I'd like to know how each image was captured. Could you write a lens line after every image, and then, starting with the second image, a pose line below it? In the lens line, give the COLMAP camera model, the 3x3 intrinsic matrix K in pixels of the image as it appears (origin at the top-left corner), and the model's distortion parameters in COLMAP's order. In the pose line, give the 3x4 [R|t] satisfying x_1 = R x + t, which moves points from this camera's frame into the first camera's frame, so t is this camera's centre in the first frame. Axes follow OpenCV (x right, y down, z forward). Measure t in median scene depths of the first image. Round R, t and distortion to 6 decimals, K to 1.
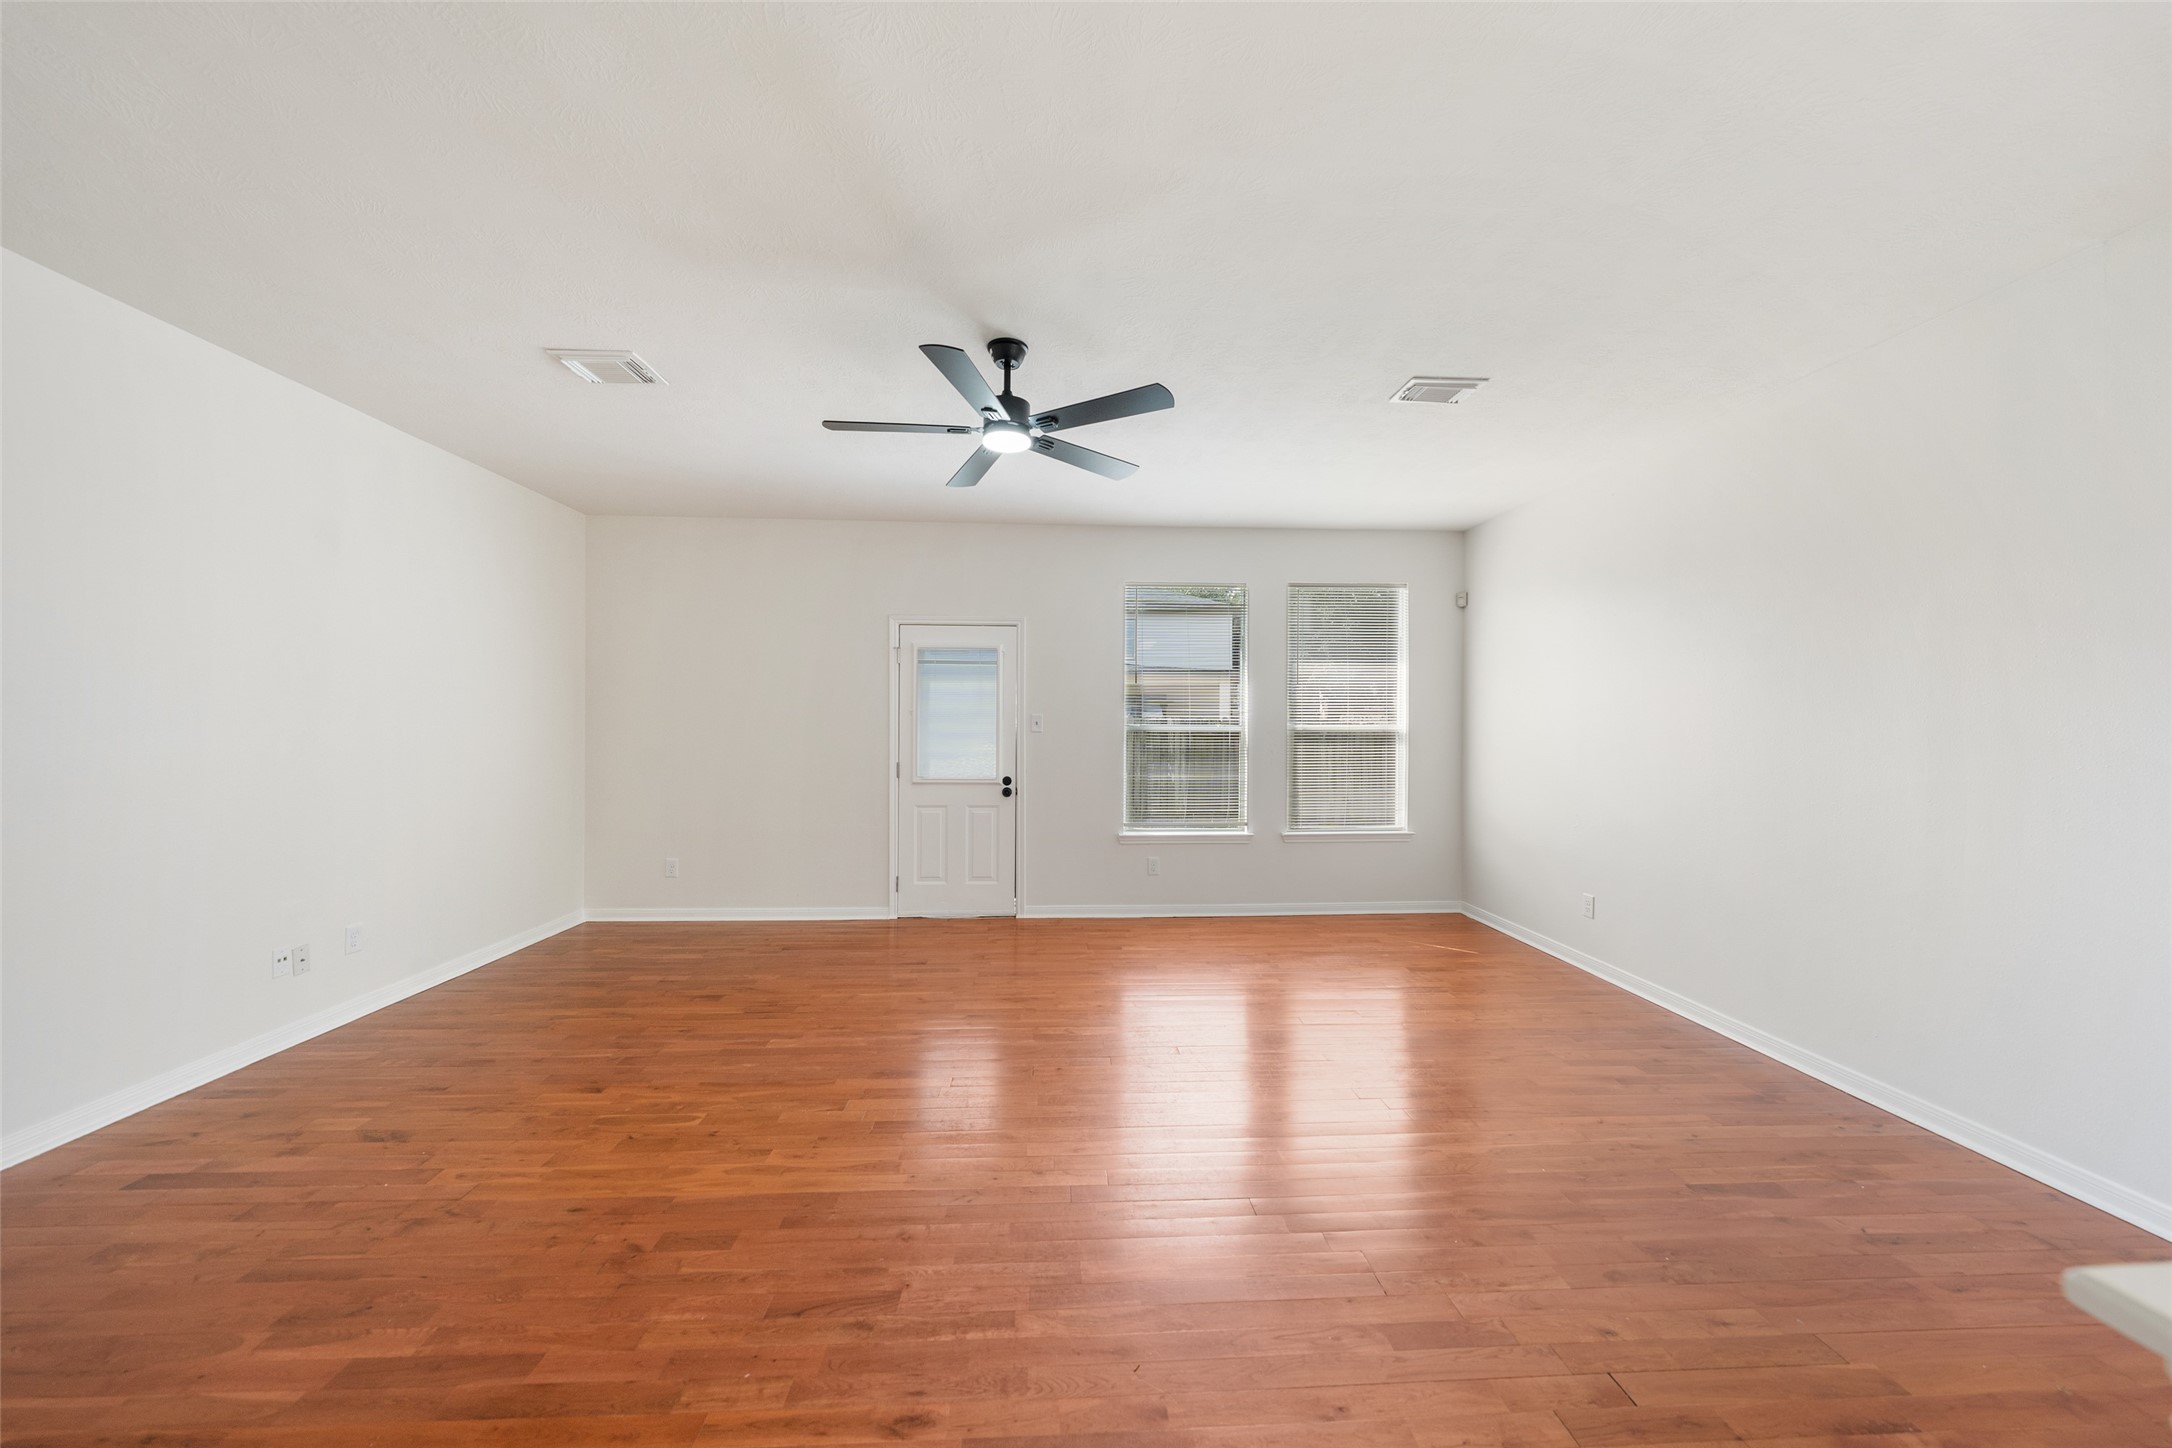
lens RADIAL K [[747.1, 0, 1086.0], [0, 747.1, 724.0], [0, 0, 1]] dist [-0.000841, -0.000057]
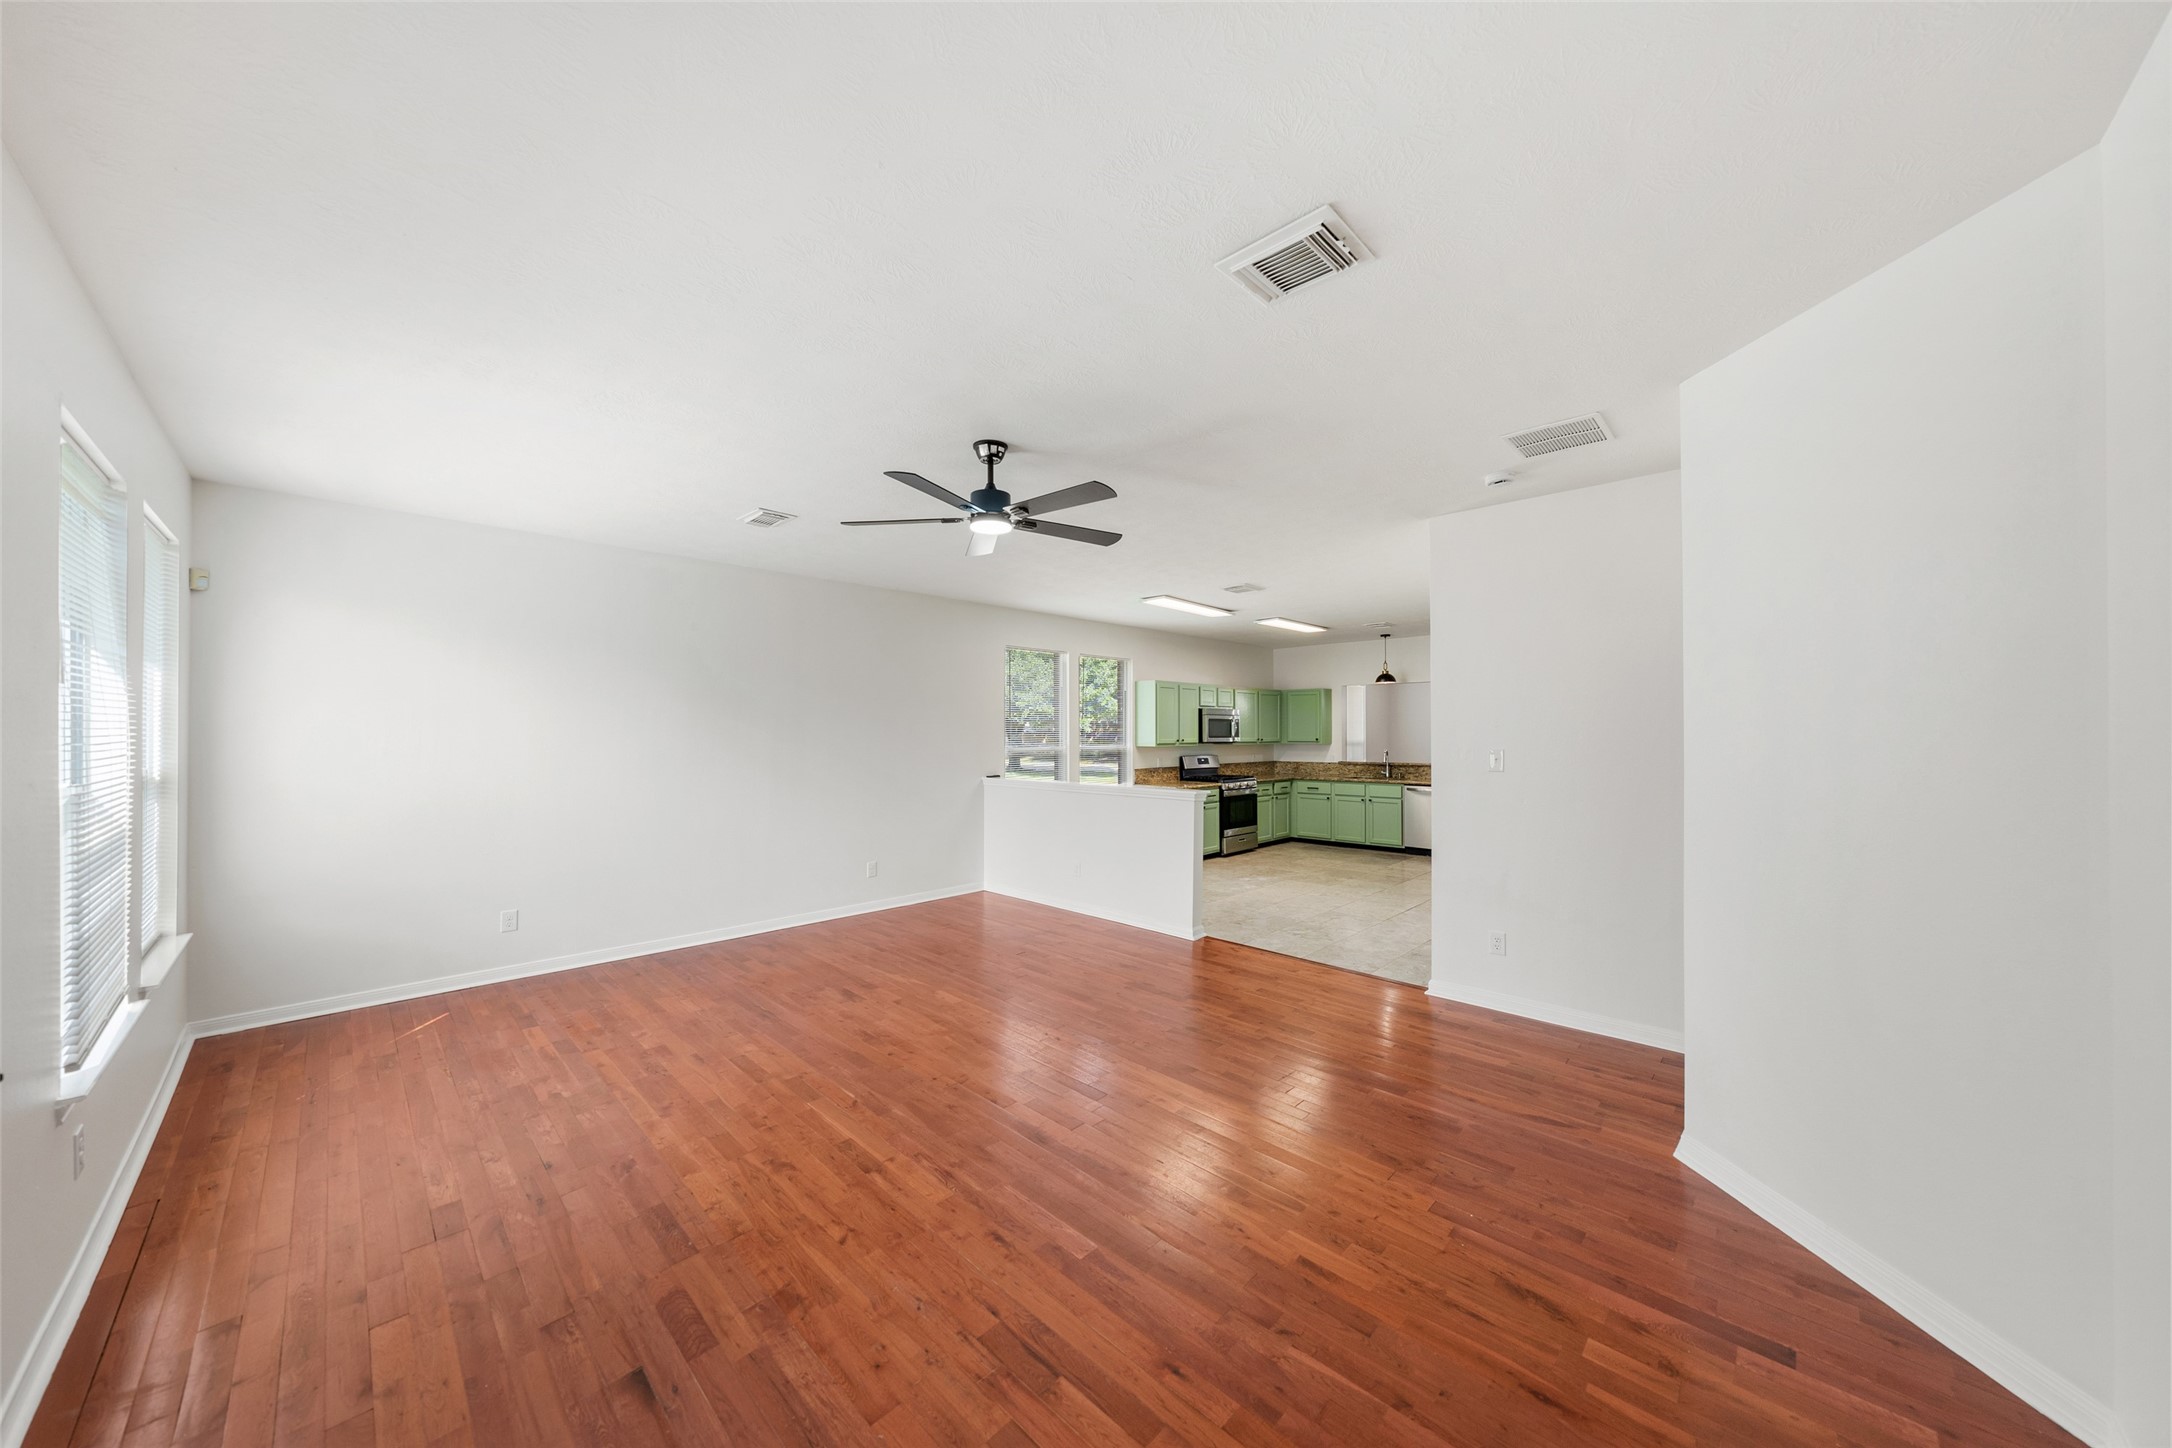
lens RADIAL K [[740.3, 0, 1085.0], [0, 740.3, 720.4], [0, 0, 1]] dist [-0.000946, -0.000044]
pose [[-0.676500, 0.007352, 0.736406, -0.584937], [-0.003387, 0.999909, -0.013094, -0.033595], [-0.736435, -0.011352, -0.676413, 0.926343]]
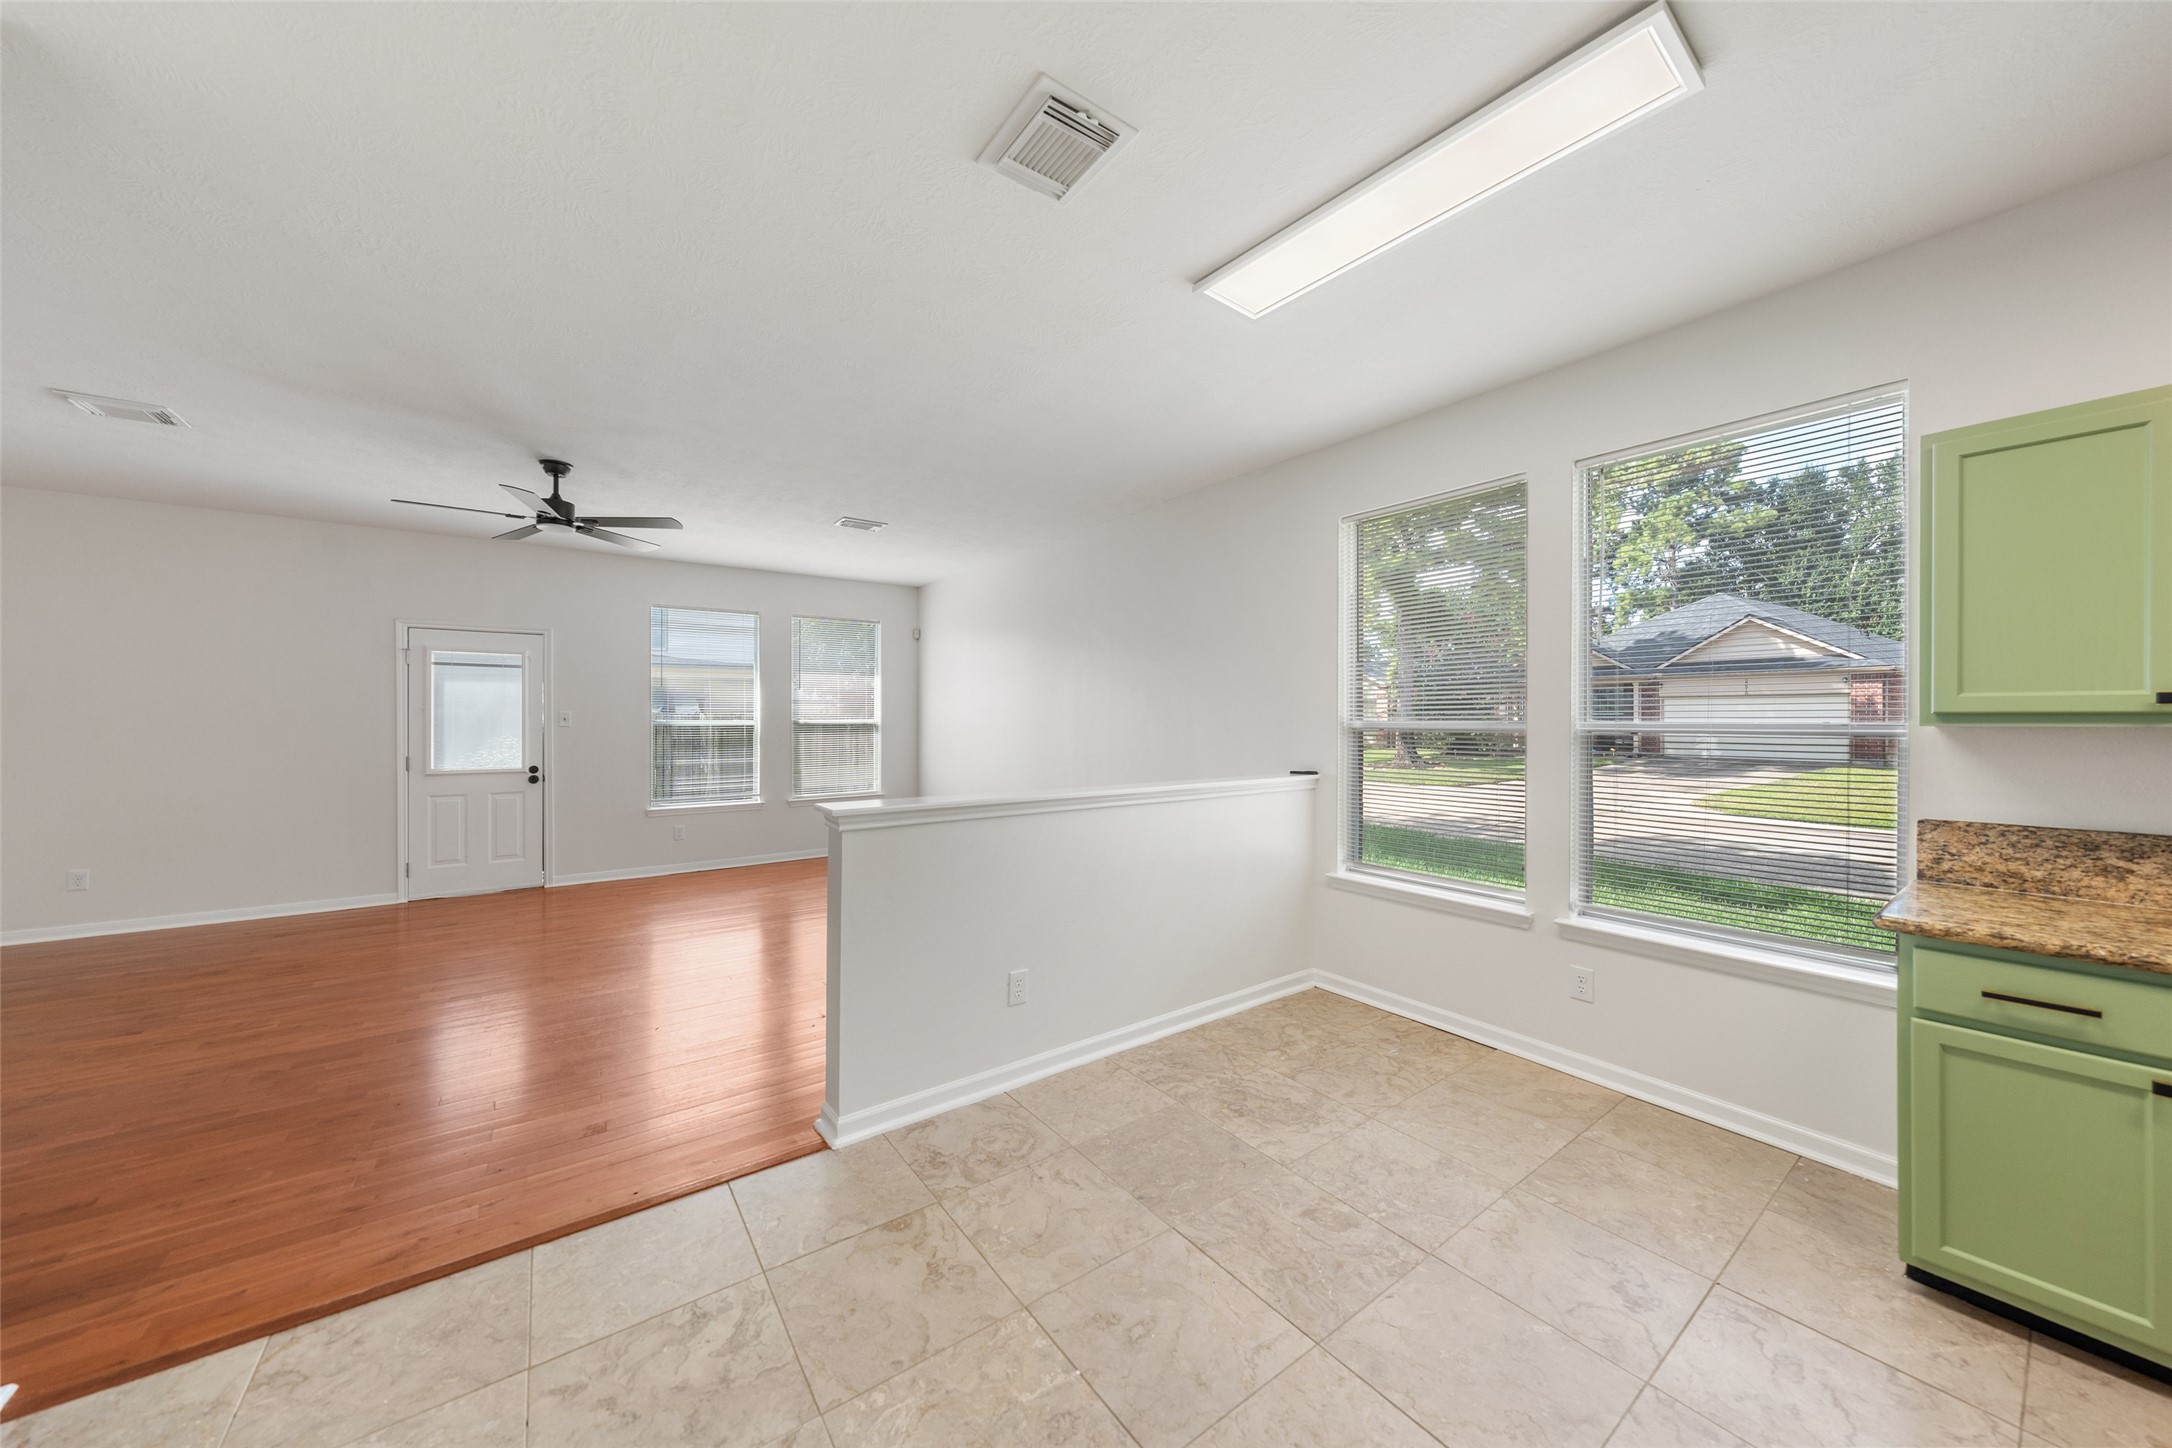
lens RADIAL K [[740.3, 0, 1085.0], [0, 740.3, 720.4], [0, 0, 1]] dist [-0.000946, -0.000044]
pose [[0.837621, -0.005839, 0.546221, -0.017362], [0.003782, 0.999981, 0.004890, -0.001813], [-0.546239, -0.002030, 0.837627, -0.435534]]
